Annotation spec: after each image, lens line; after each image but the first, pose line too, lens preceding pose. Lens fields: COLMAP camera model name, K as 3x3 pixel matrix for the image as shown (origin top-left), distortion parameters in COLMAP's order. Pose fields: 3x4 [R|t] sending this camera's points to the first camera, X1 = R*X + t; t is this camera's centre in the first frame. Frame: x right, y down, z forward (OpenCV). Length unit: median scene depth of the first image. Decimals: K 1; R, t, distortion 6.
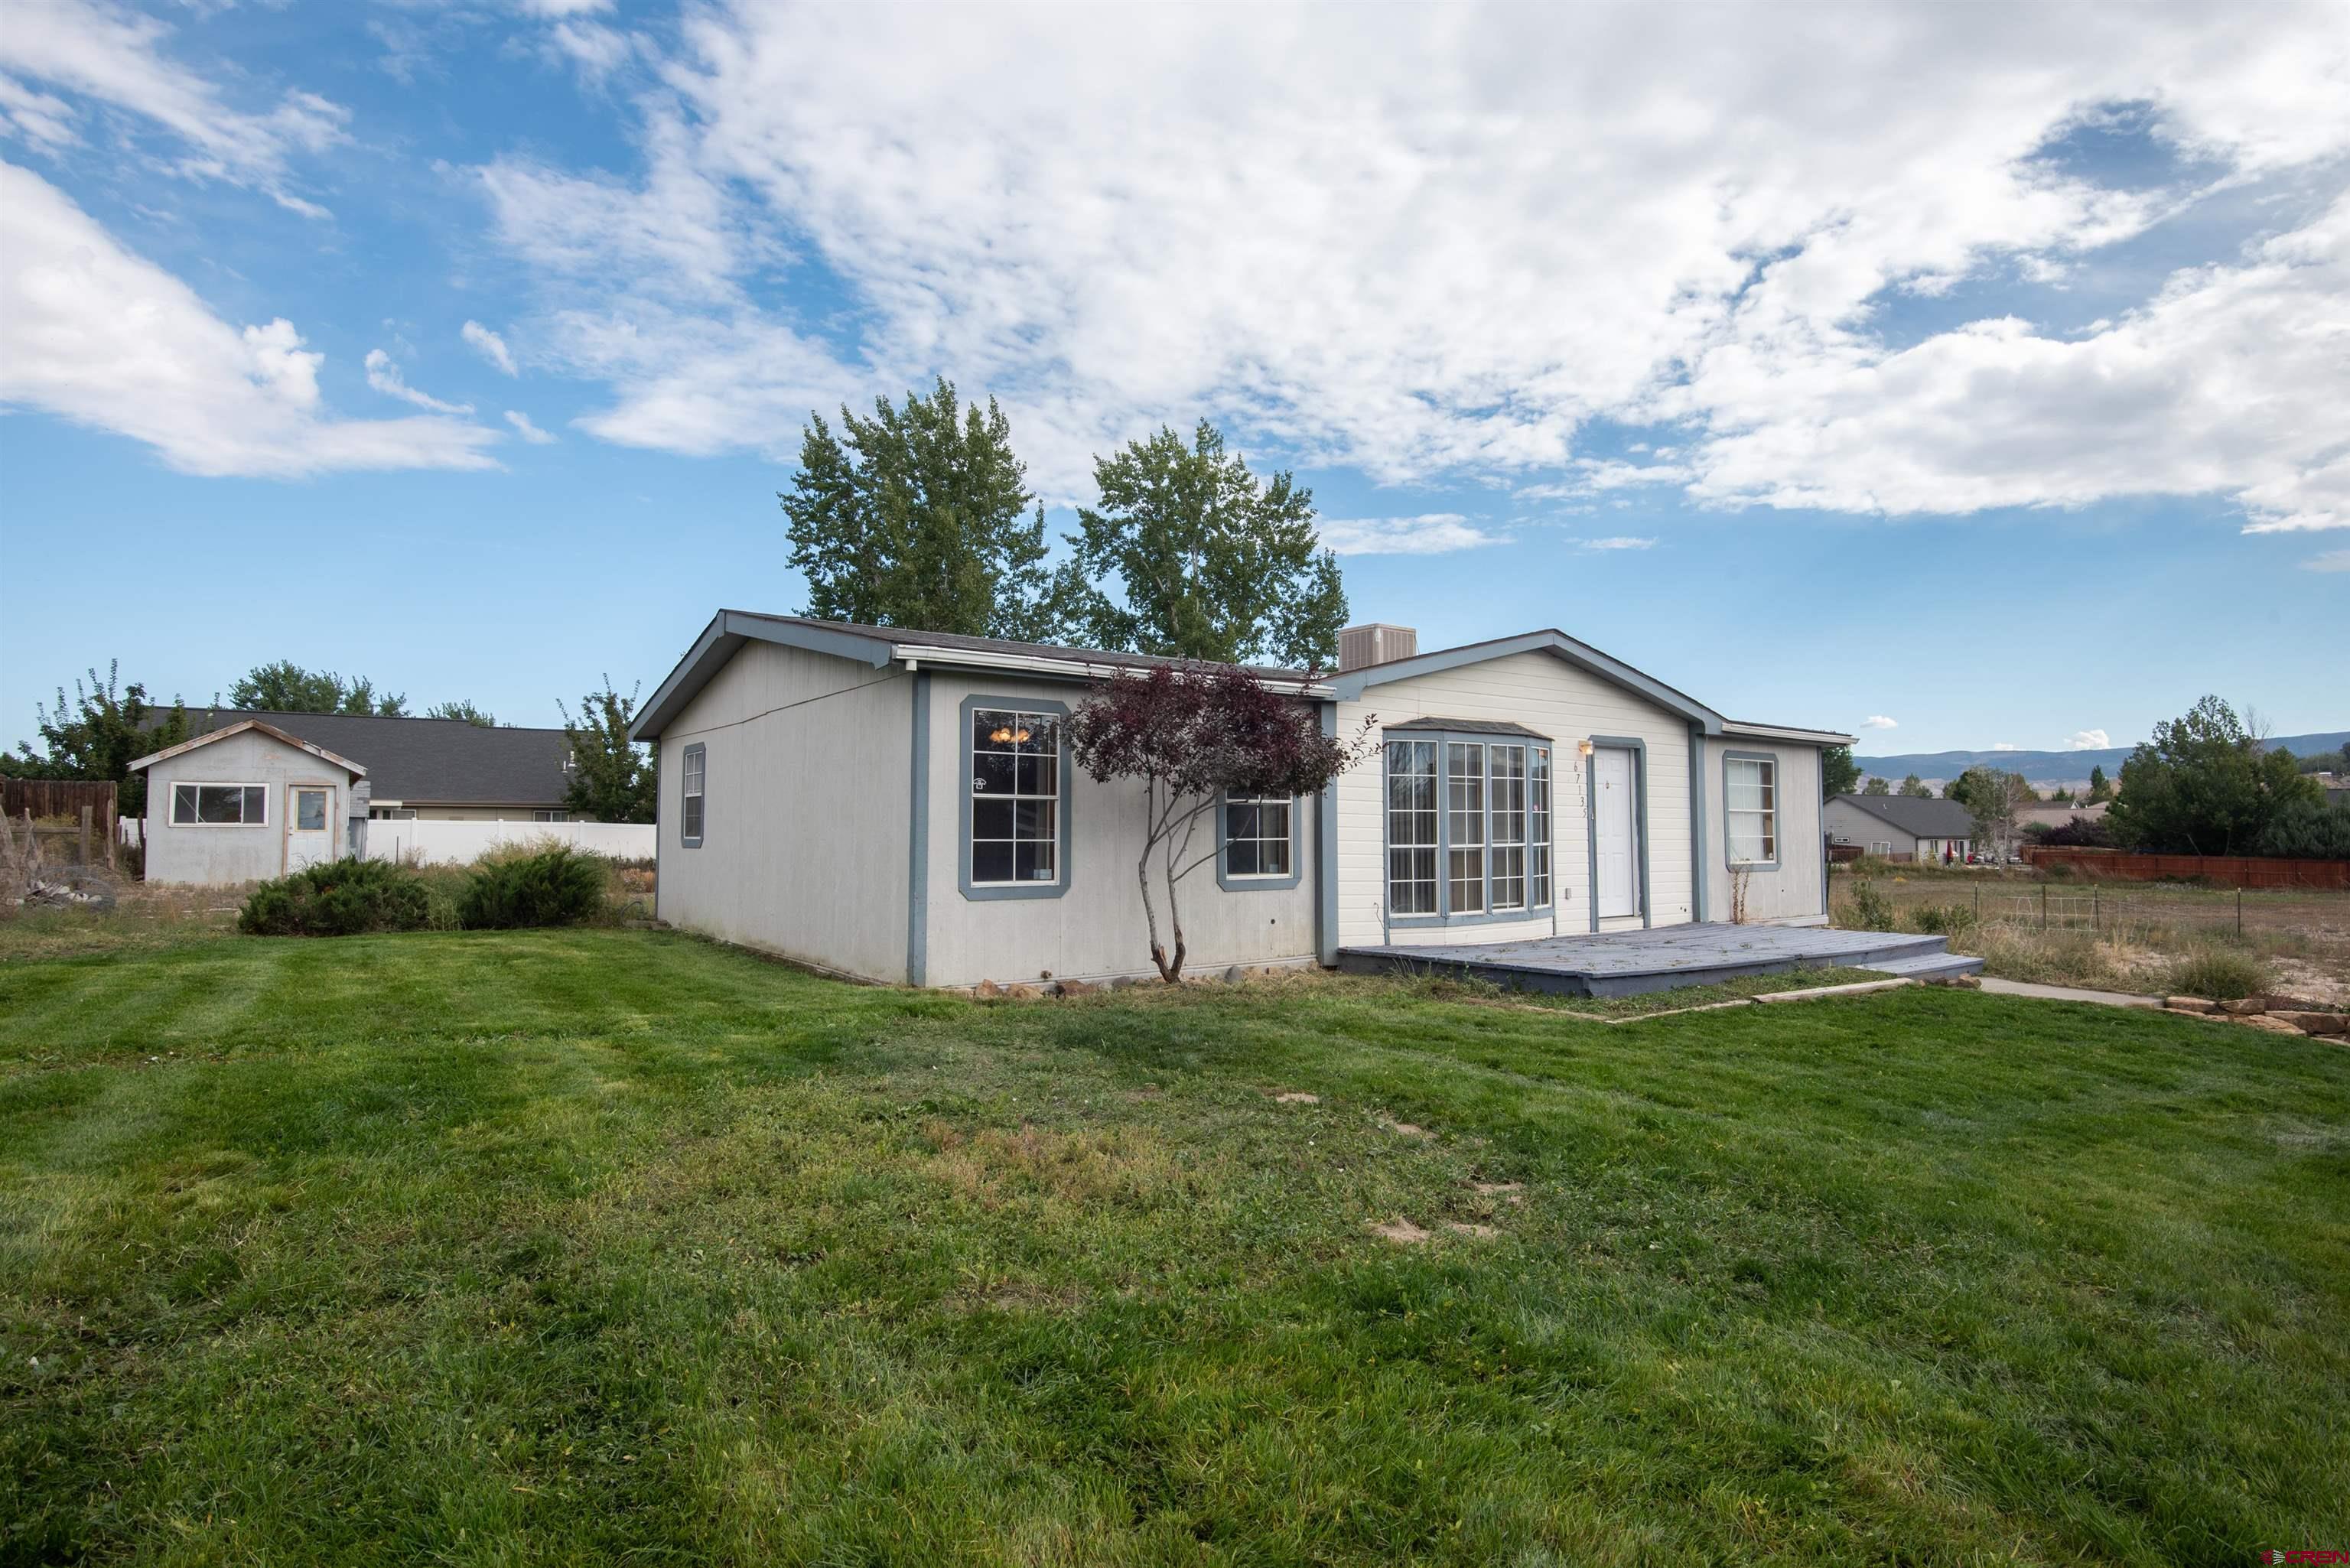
lens RADIAL K [[1285.2, 0, 1175.0], [0, 1285.2, 784.0], [0, 0, 1]] dist [-0.039517, -0.000301]
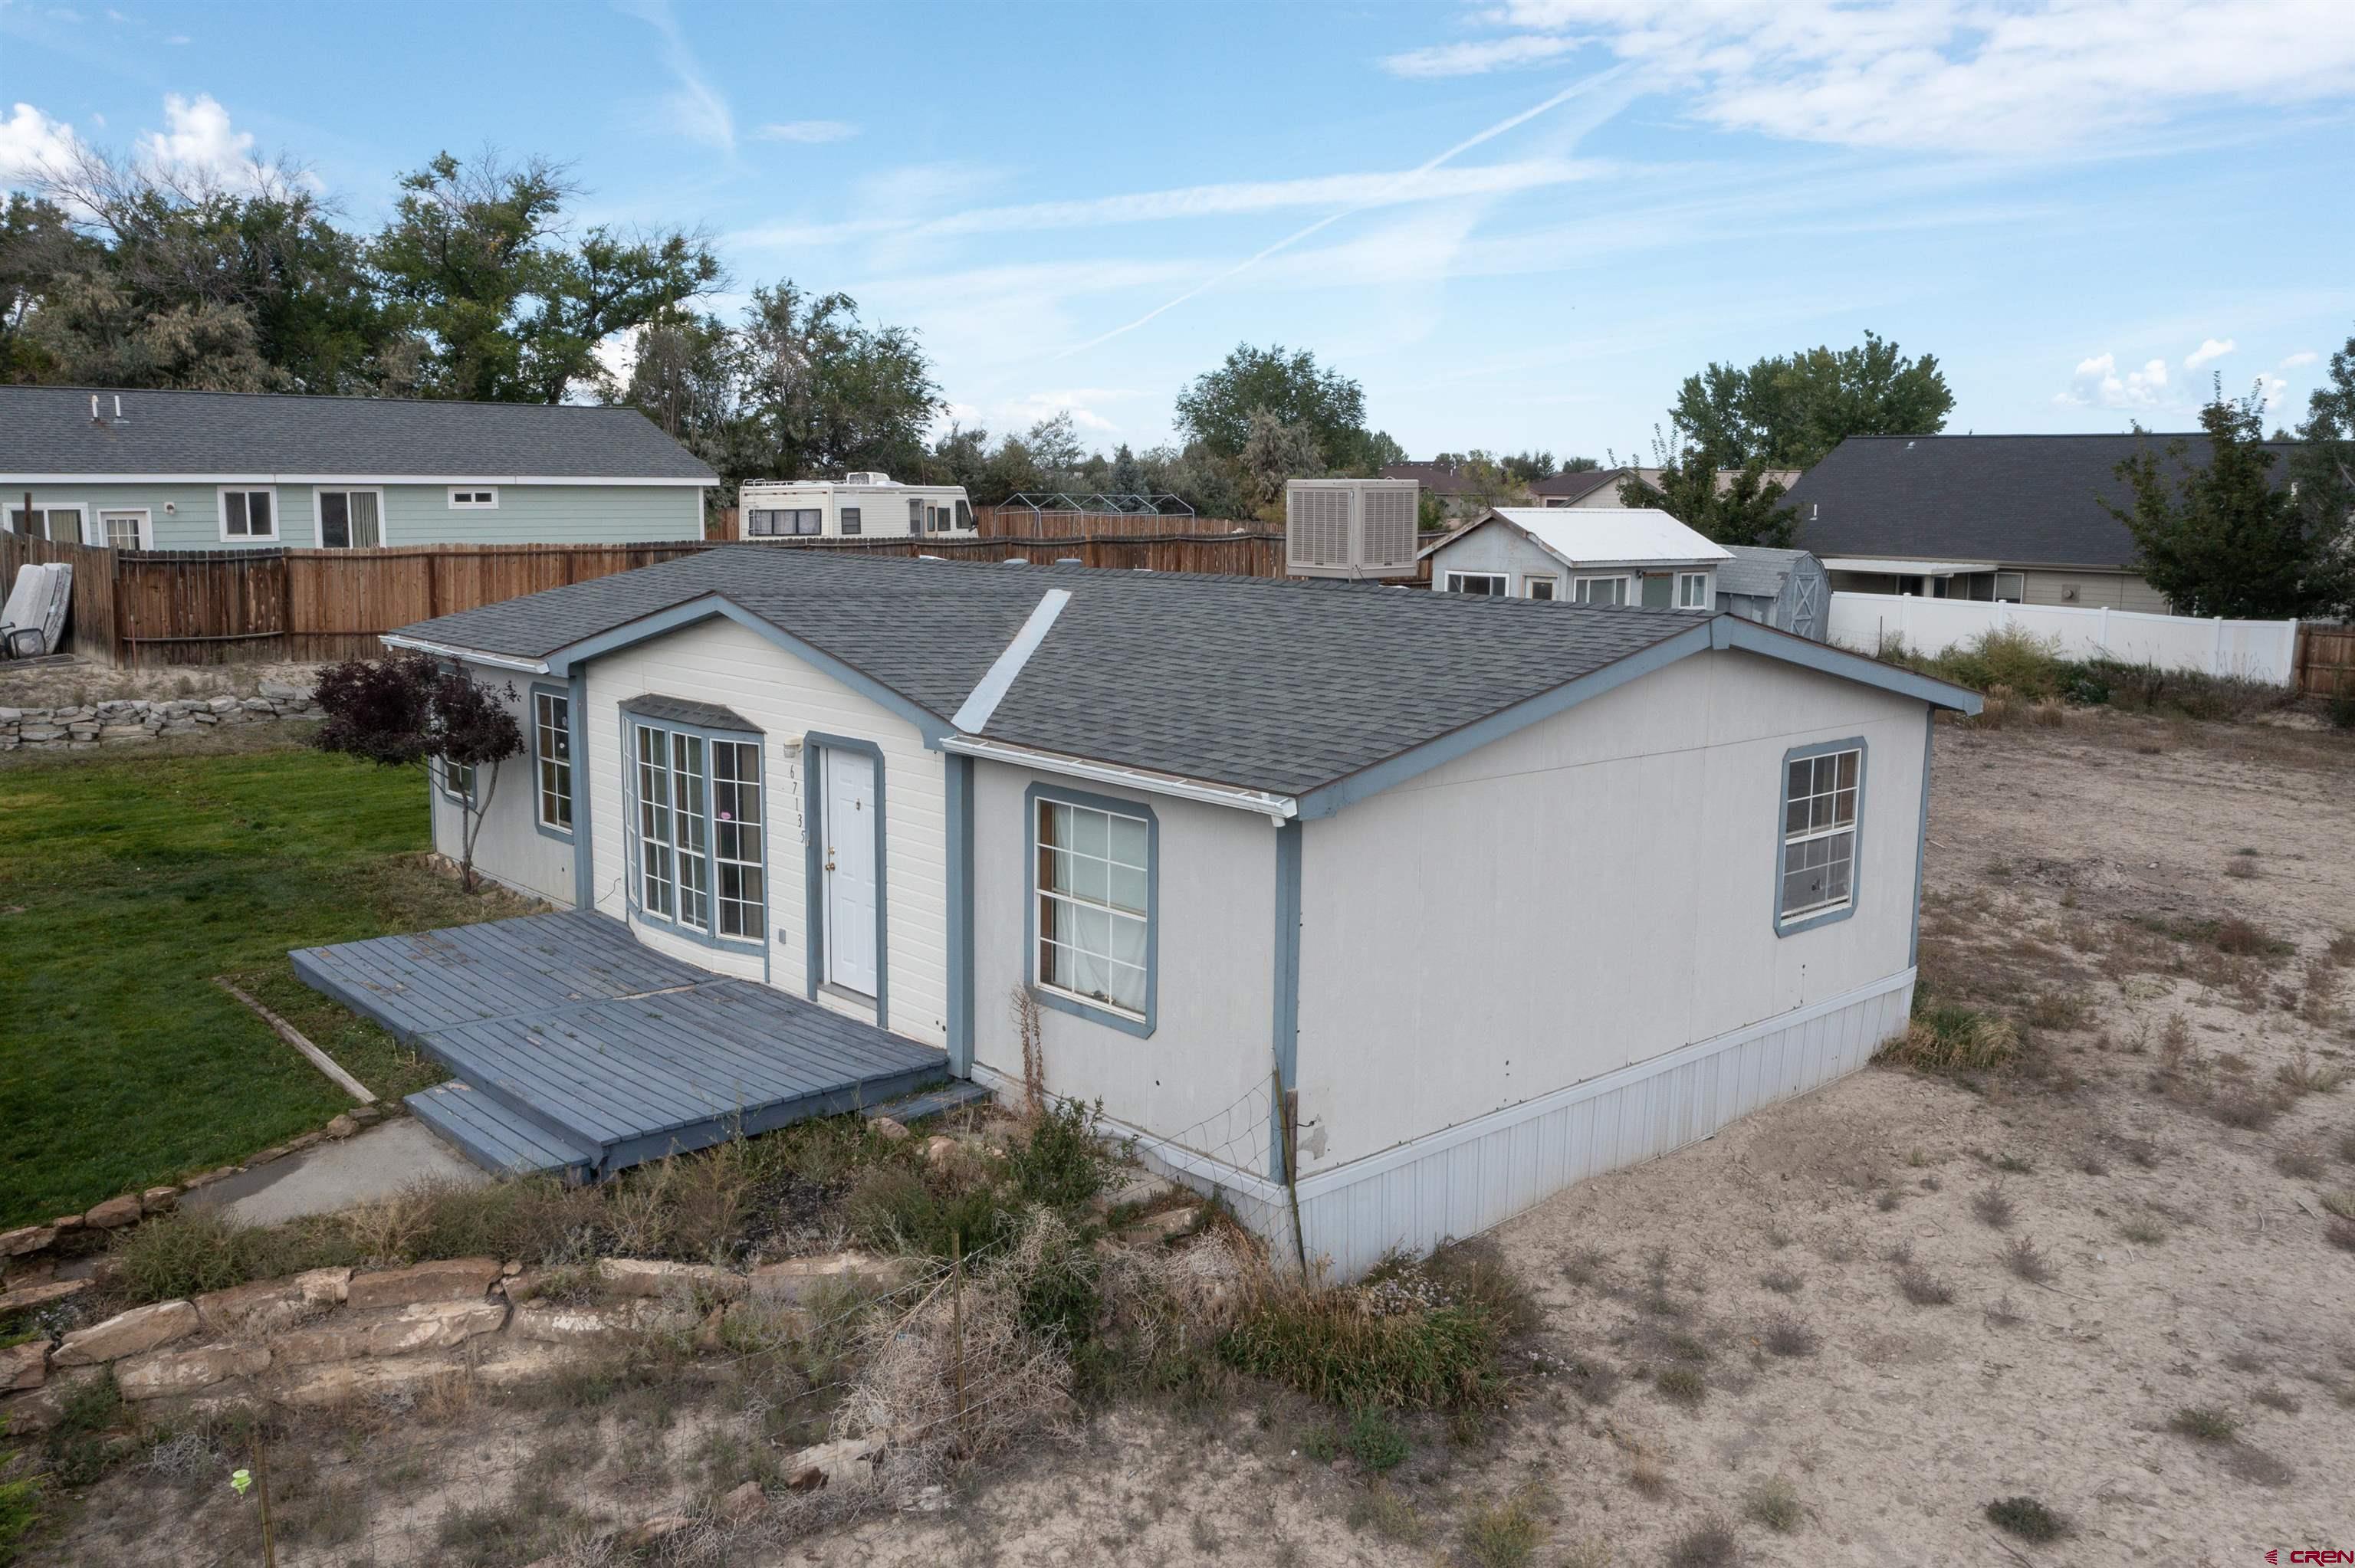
lens RADIAL K [[1892.7, 0, 1177.5], [0, 1892.7, 784.0], [0, 0, 1]] dist [-0.009298, -0.004523]
pose [[0.118316, 0.163408, -0.979438, 1.490025], [0.029923, 0.985332, 0.168006, -0.193978], [0.992525, -0.049186, 0.111691, 1.168582]]
